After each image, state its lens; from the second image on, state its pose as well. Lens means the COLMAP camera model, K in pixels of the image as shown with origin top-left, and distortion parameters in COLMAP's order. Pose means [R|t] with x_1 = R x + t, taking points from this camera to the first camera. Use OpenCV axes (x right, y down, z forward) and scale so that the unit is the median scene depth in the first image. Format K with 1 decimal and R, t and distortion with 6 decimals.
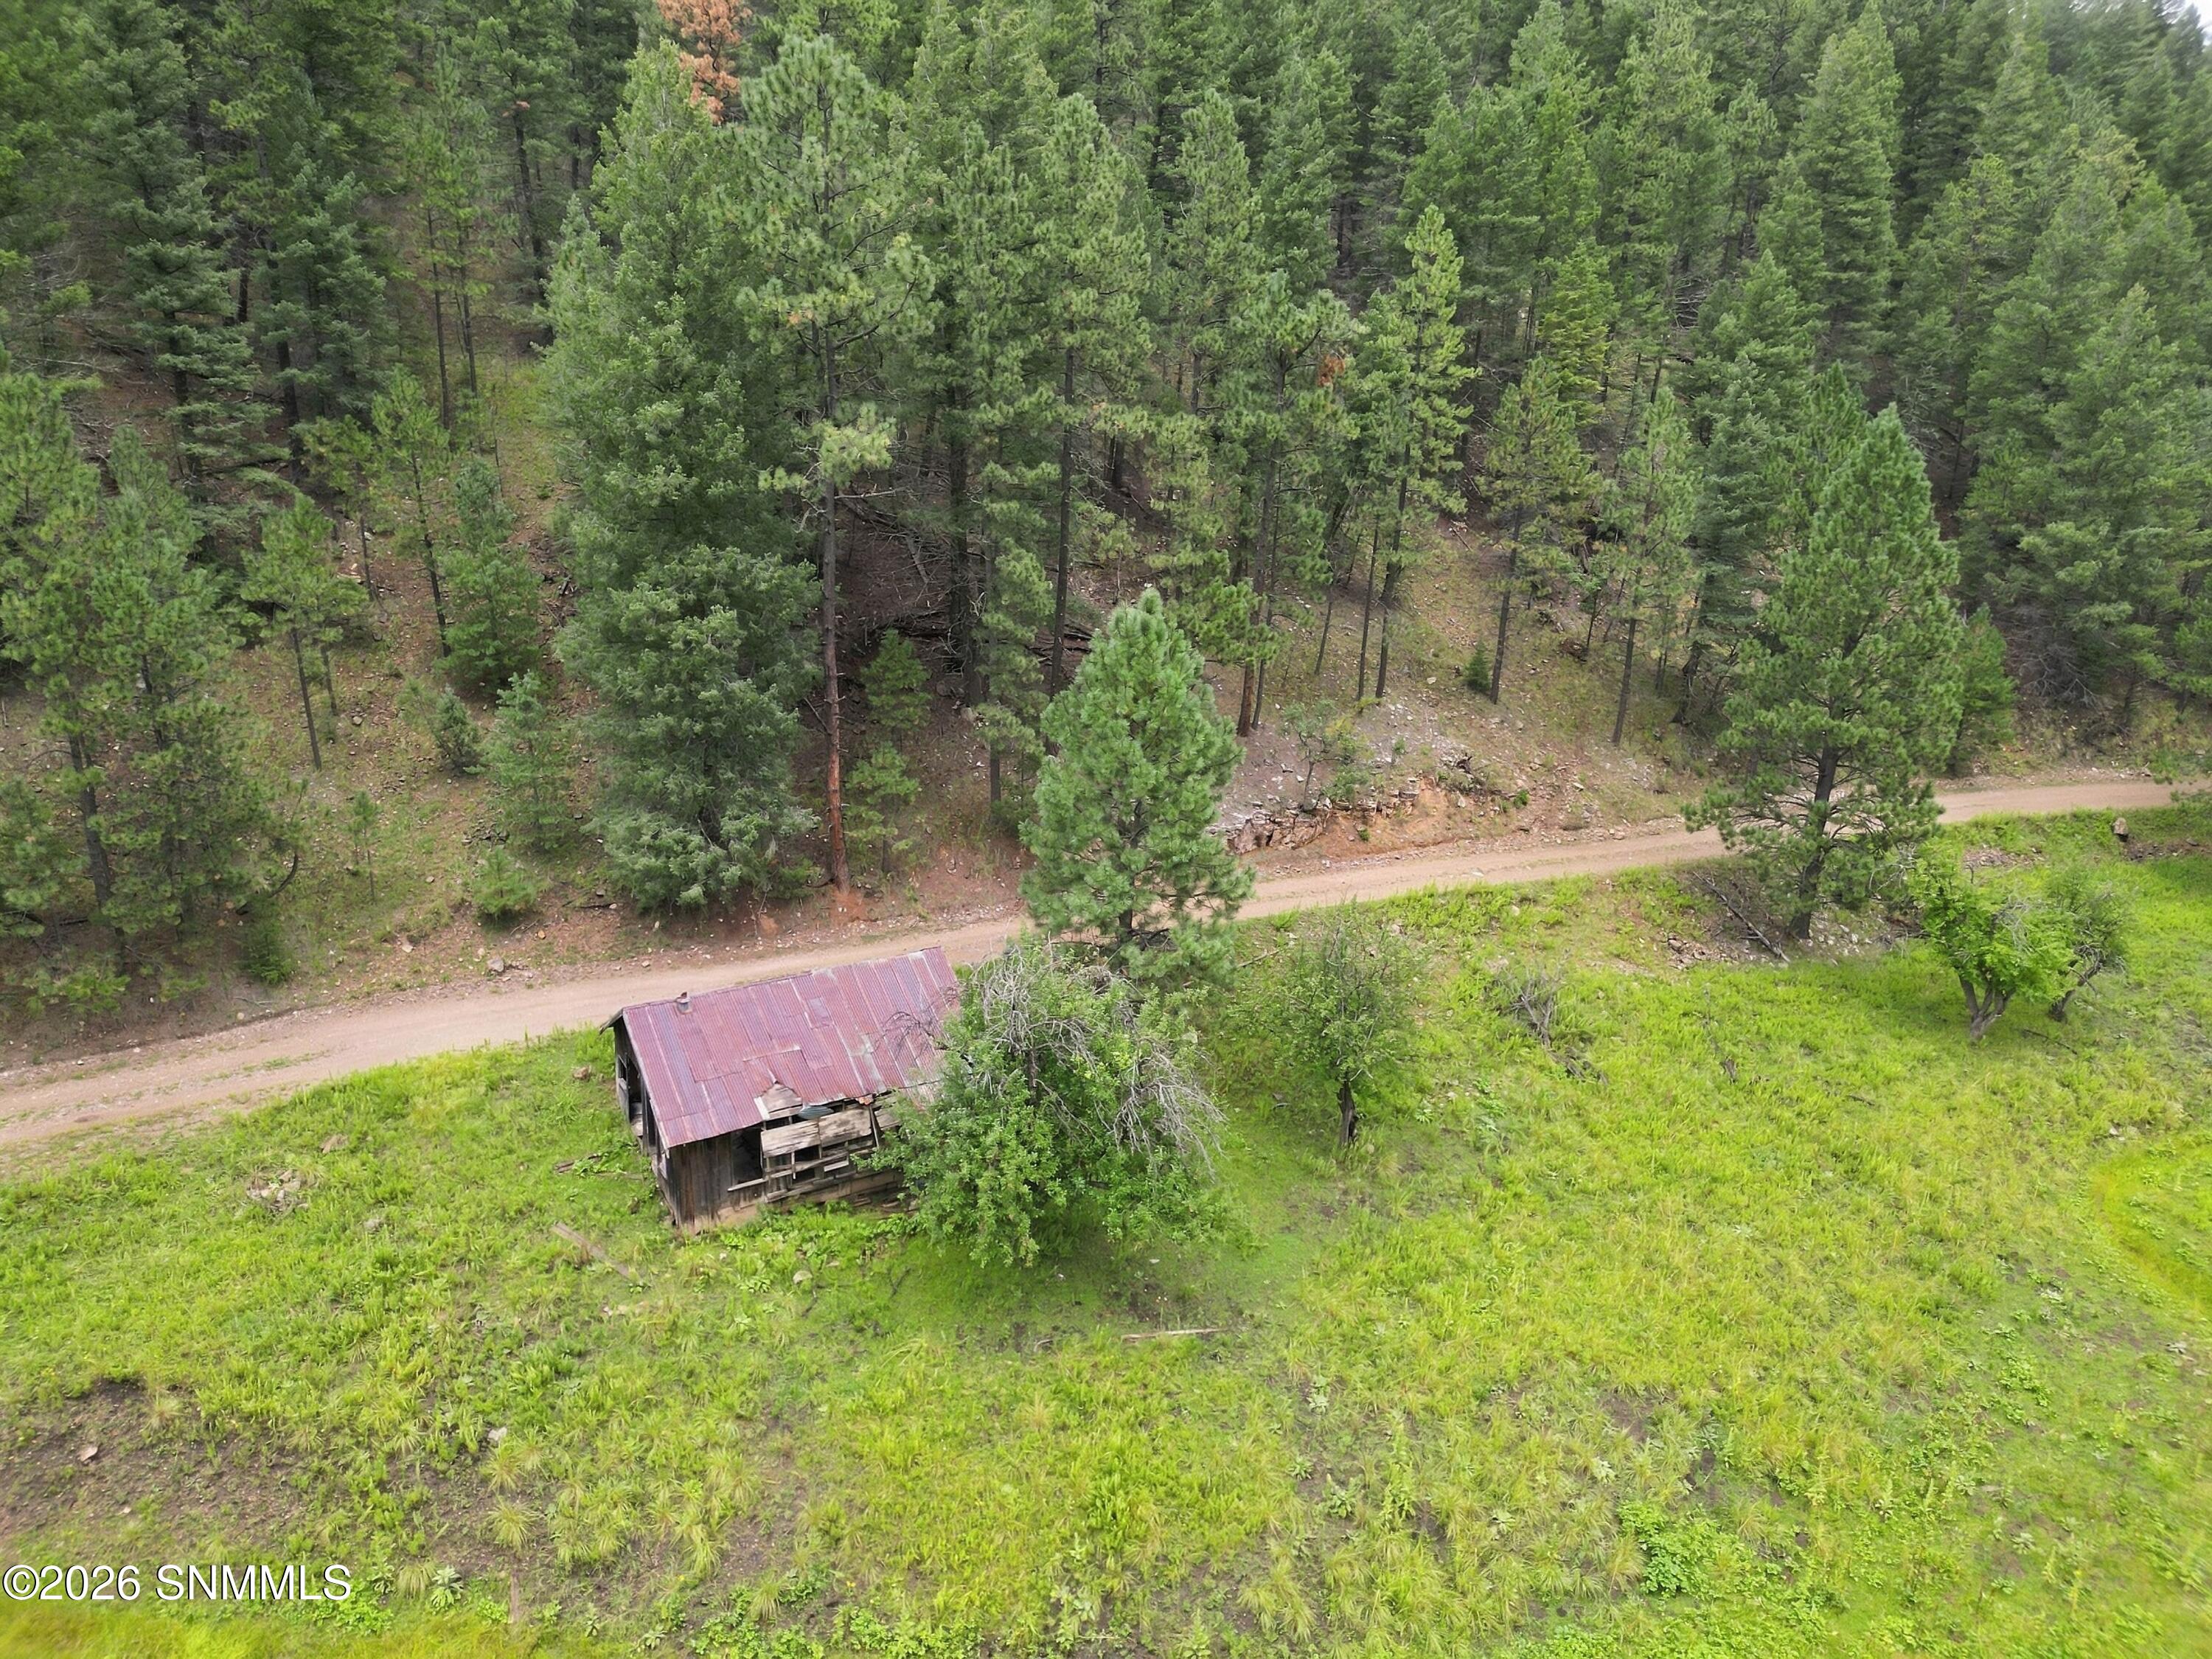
lens RADIAL K [[1533.3, 0, 1096.8], [0, 1533.3, 834.3], [0, 0, 1]] dist [0.079294, -0.090942]
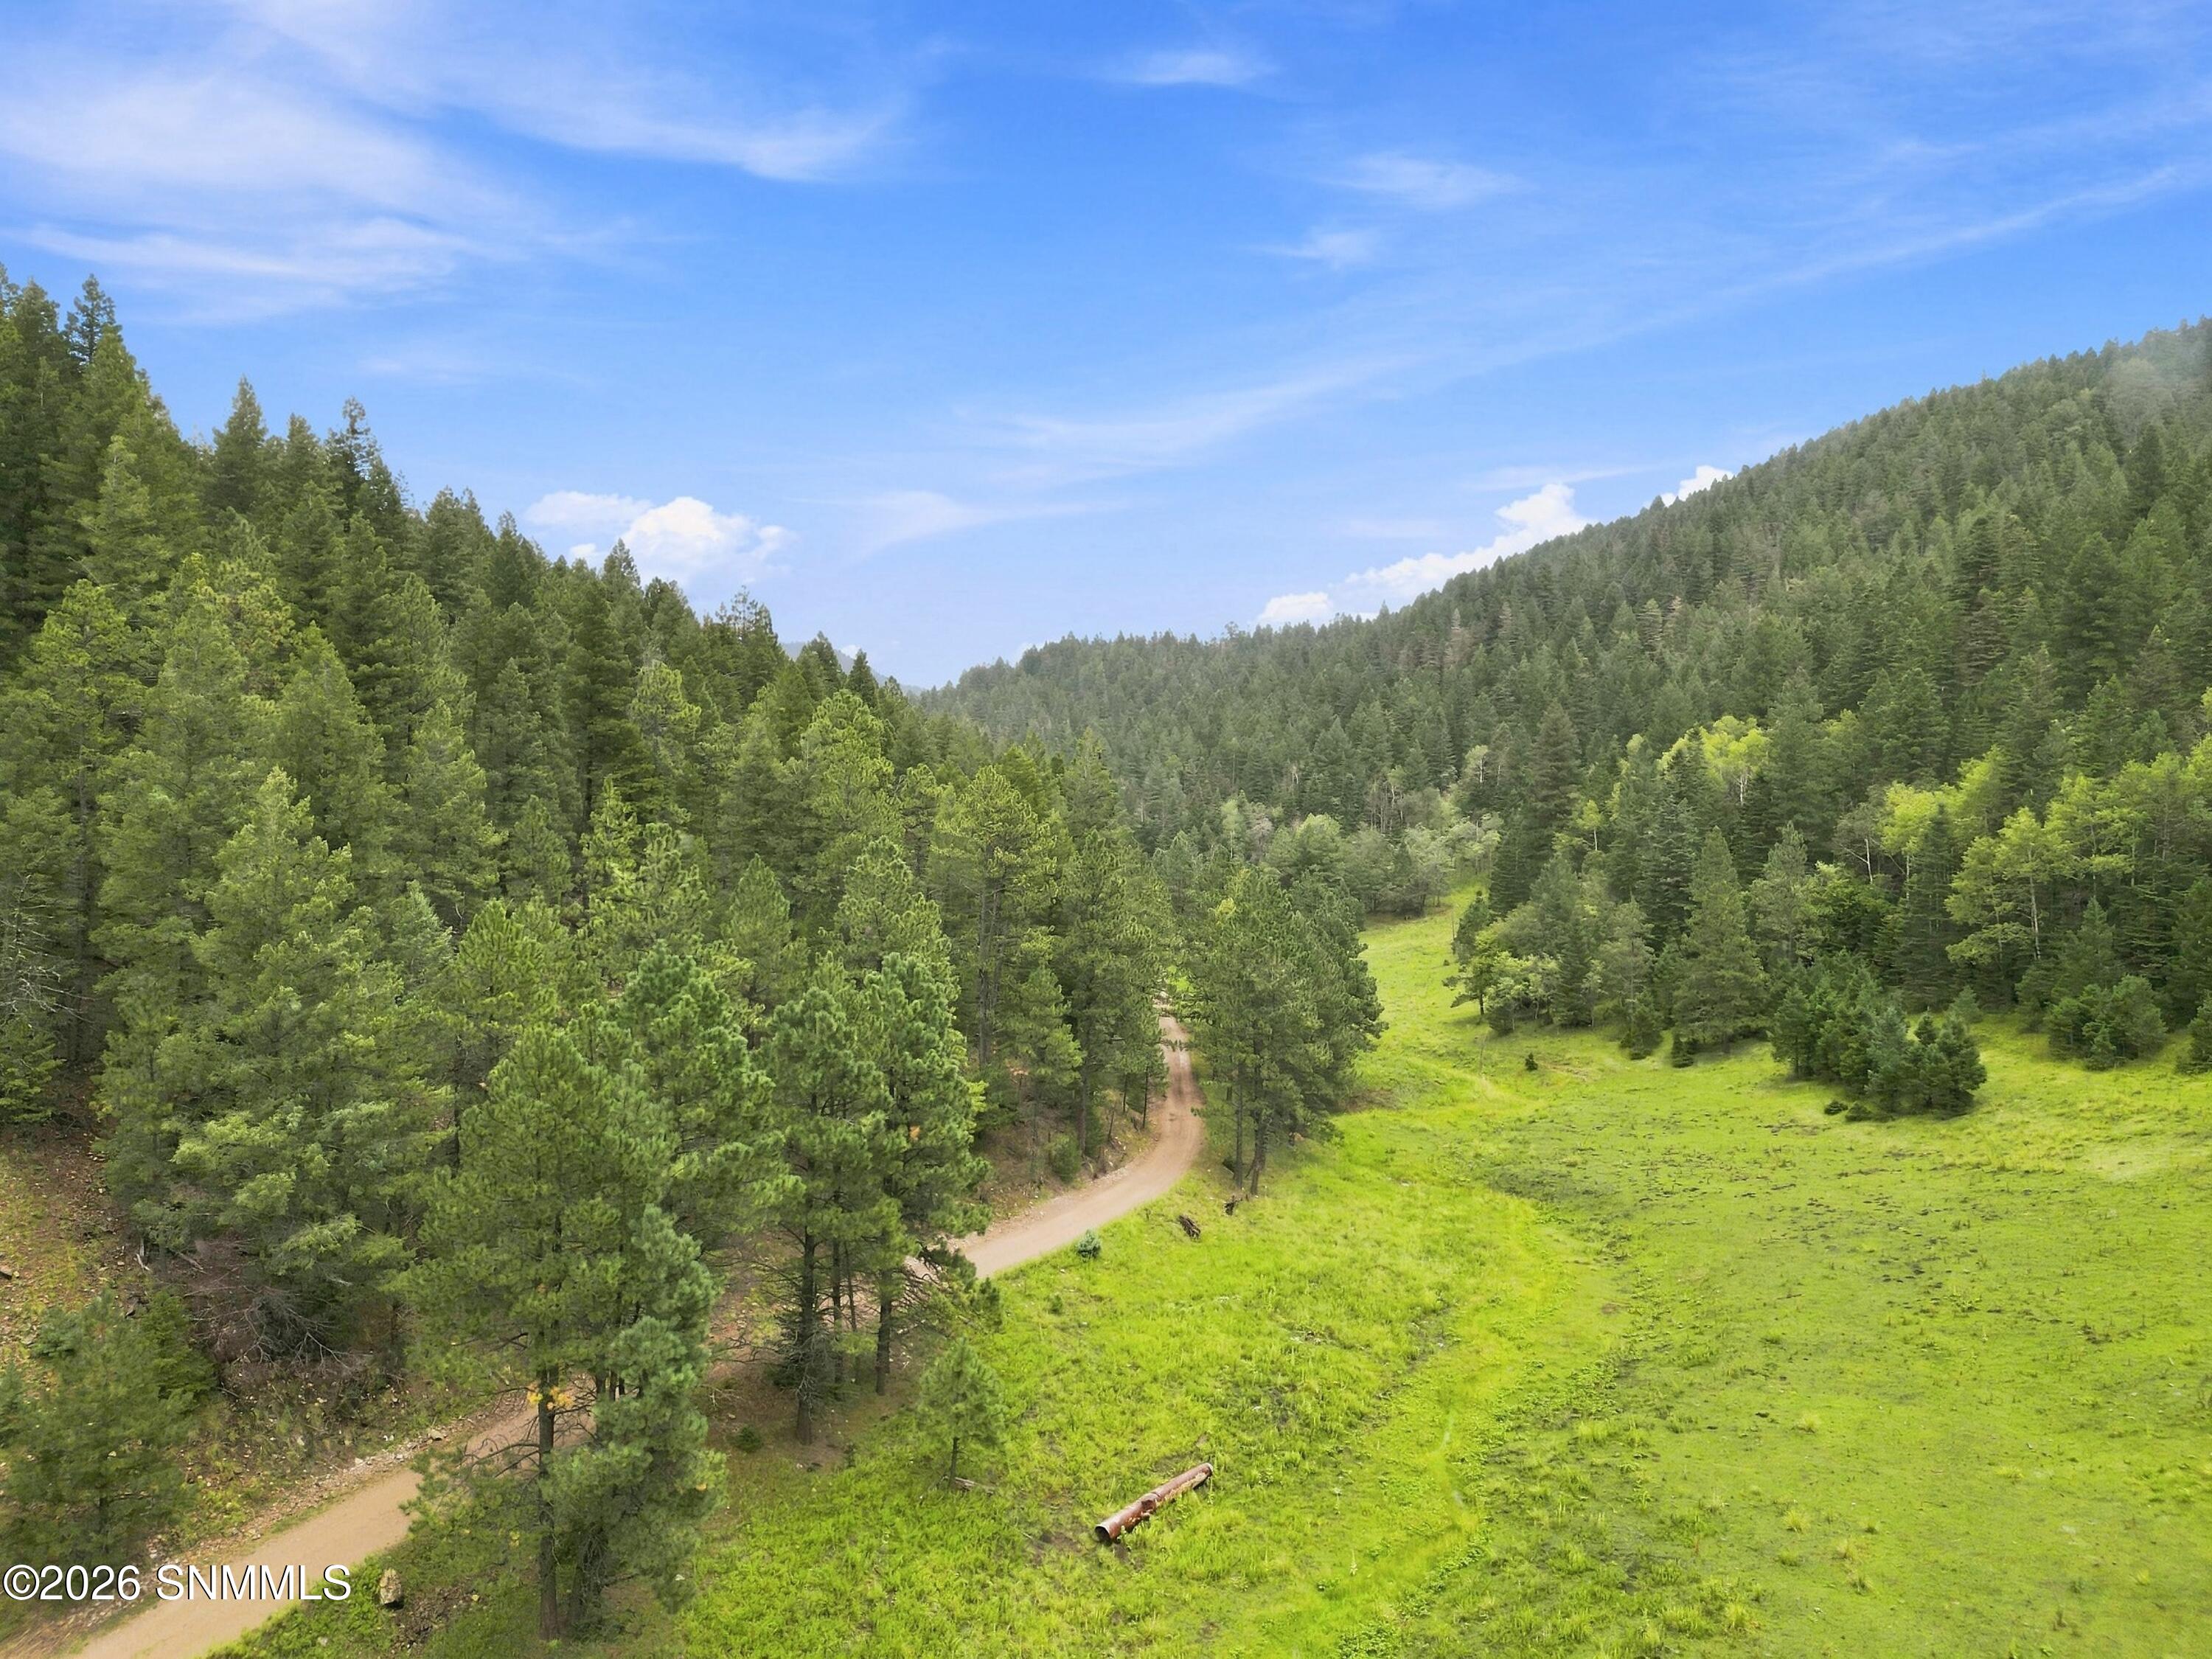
lens RADIAL K [[1533.3, 0, 1096.8], [0, 1533.3, 834.3], [0, 0, 1]] dist [0.079294, -0.090942]
pose [[0.589620, -0.032218, 0.807038, 0.308357], [0.245134, 0.959210, -0.140801, -0.130984], [-0.769583, 0.280851, 0.573468, 0.314379]]
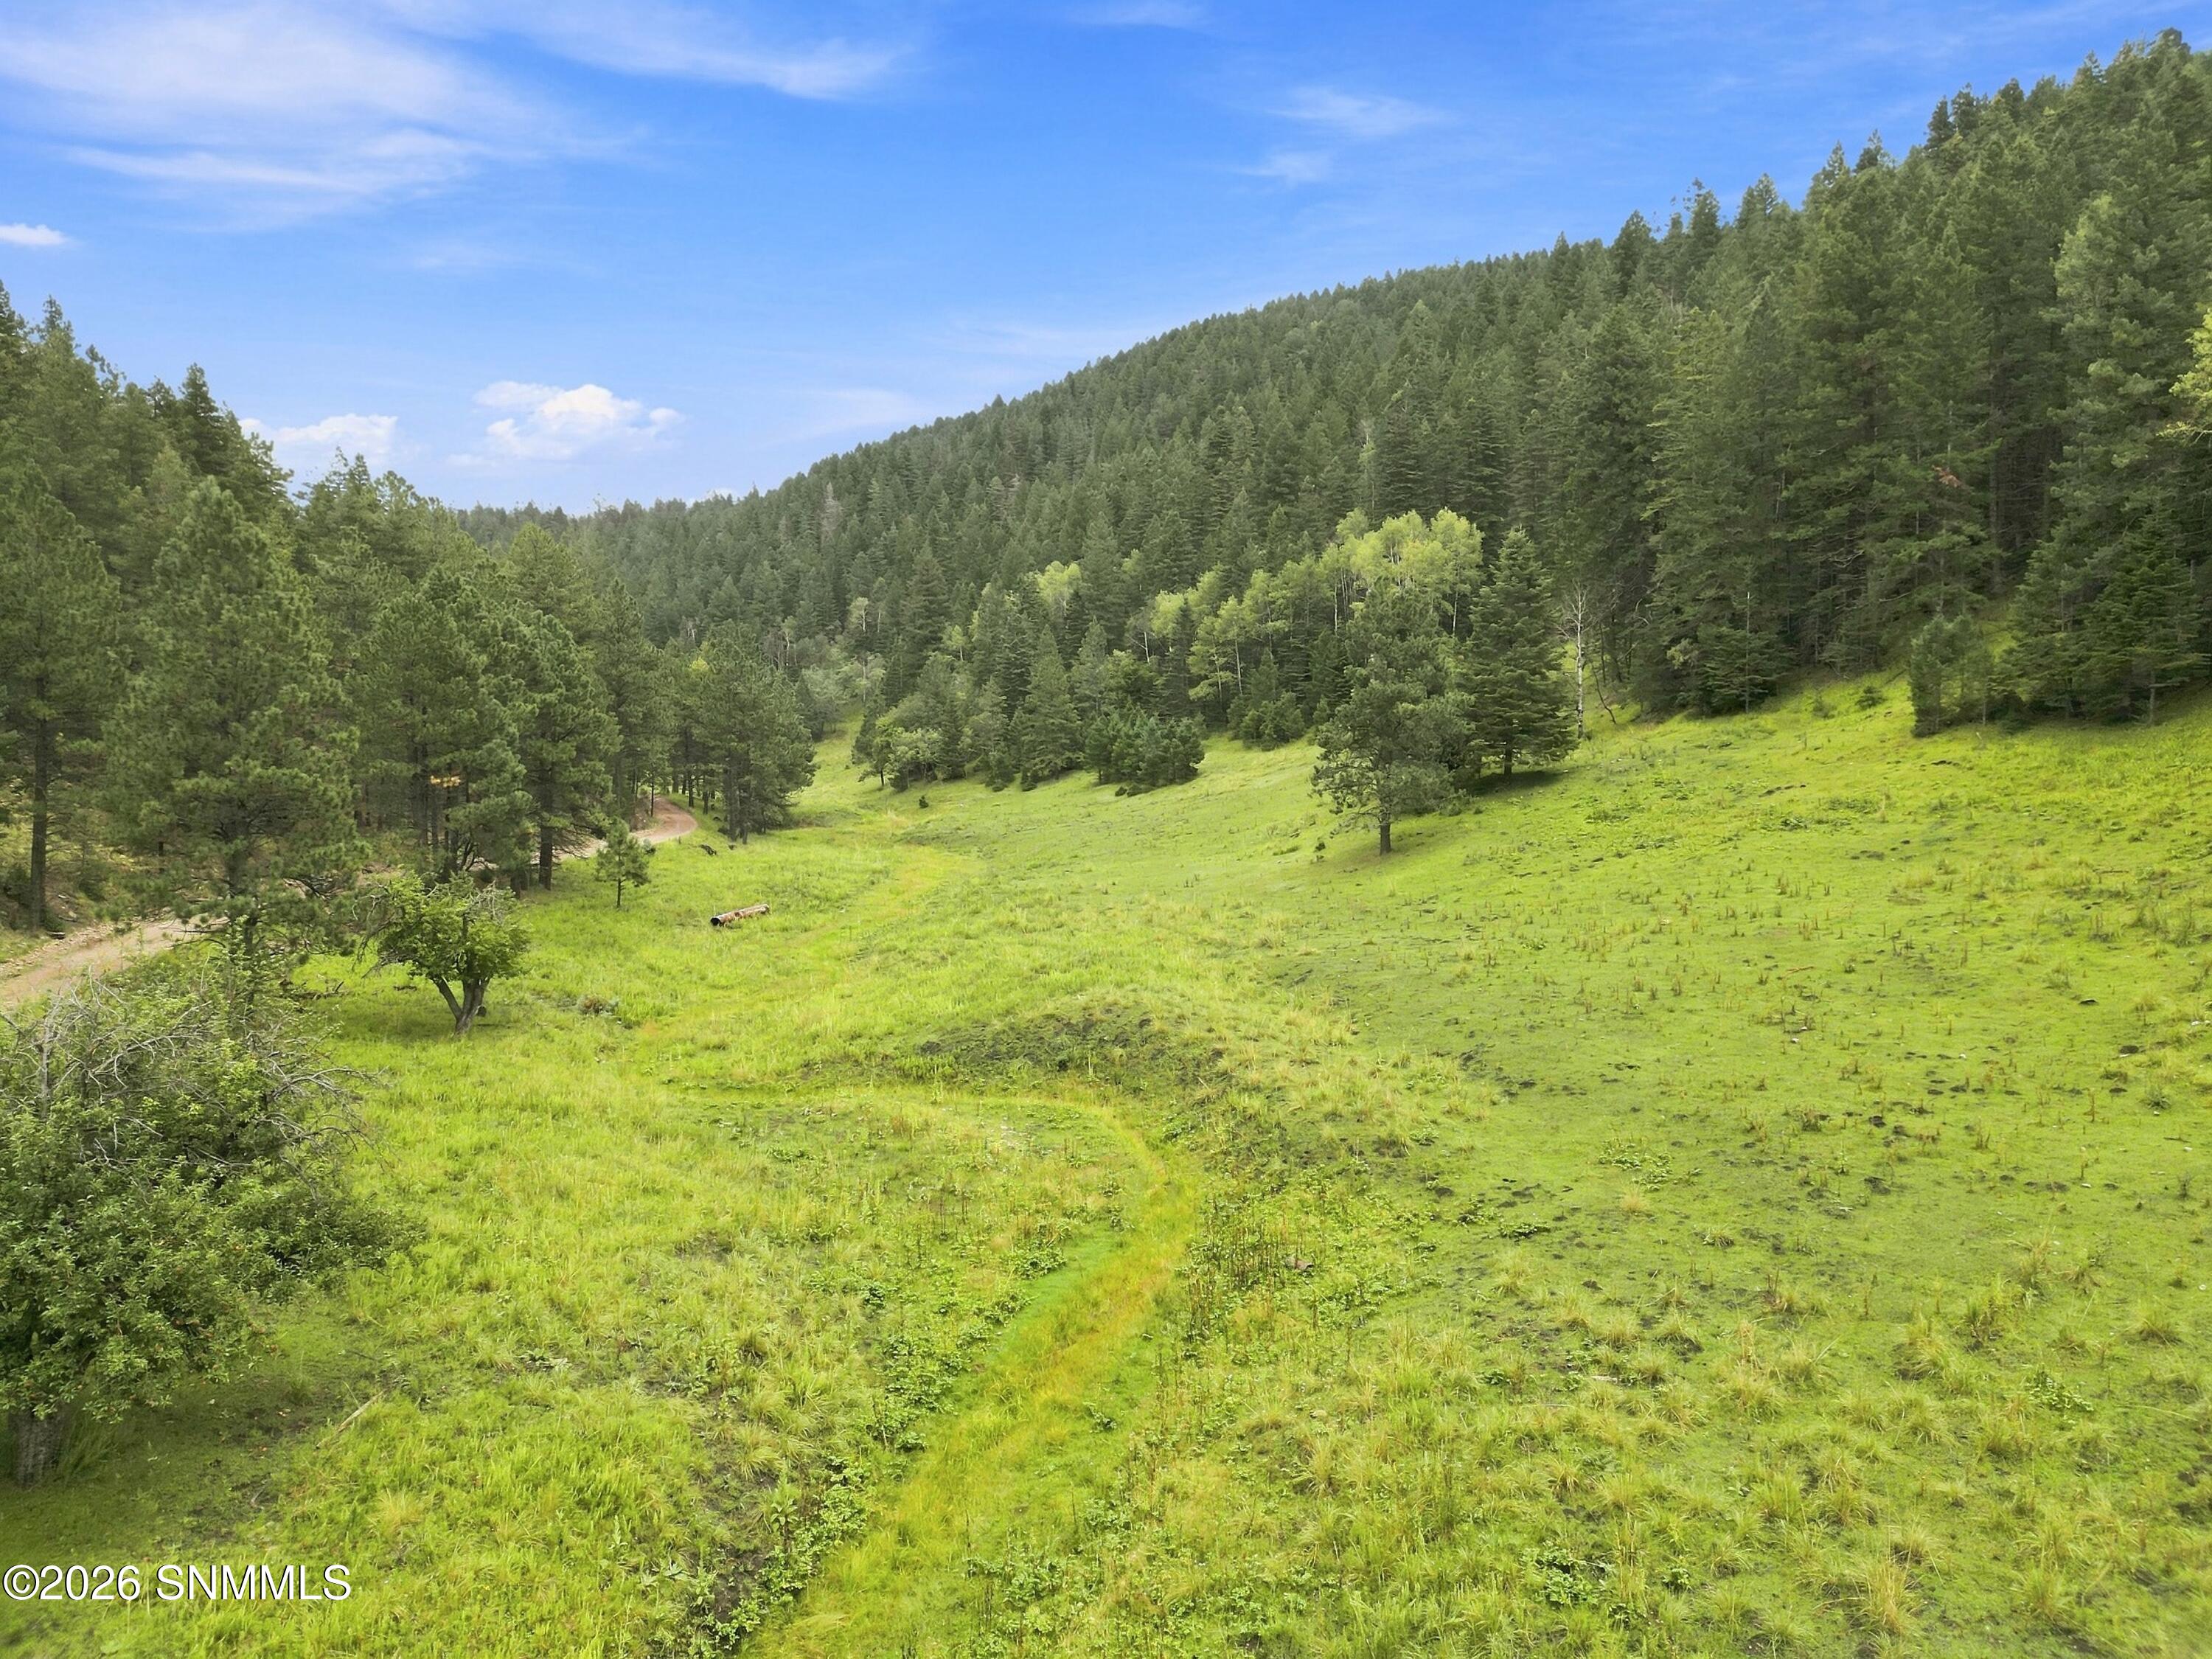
lens RADIAL K [[1533.3, 0, 1096.8], [0, 1533.3, 834.3], [0, 0, 1]] dist [0.079294, -0.090942]
pose [[0.224219, -0.110335, 0.968273, -0.277899], [0.309274, 0.950266, 0.036666, 0.065947], [-0.924162, 0.291240, 0.247191, 0.194284]]
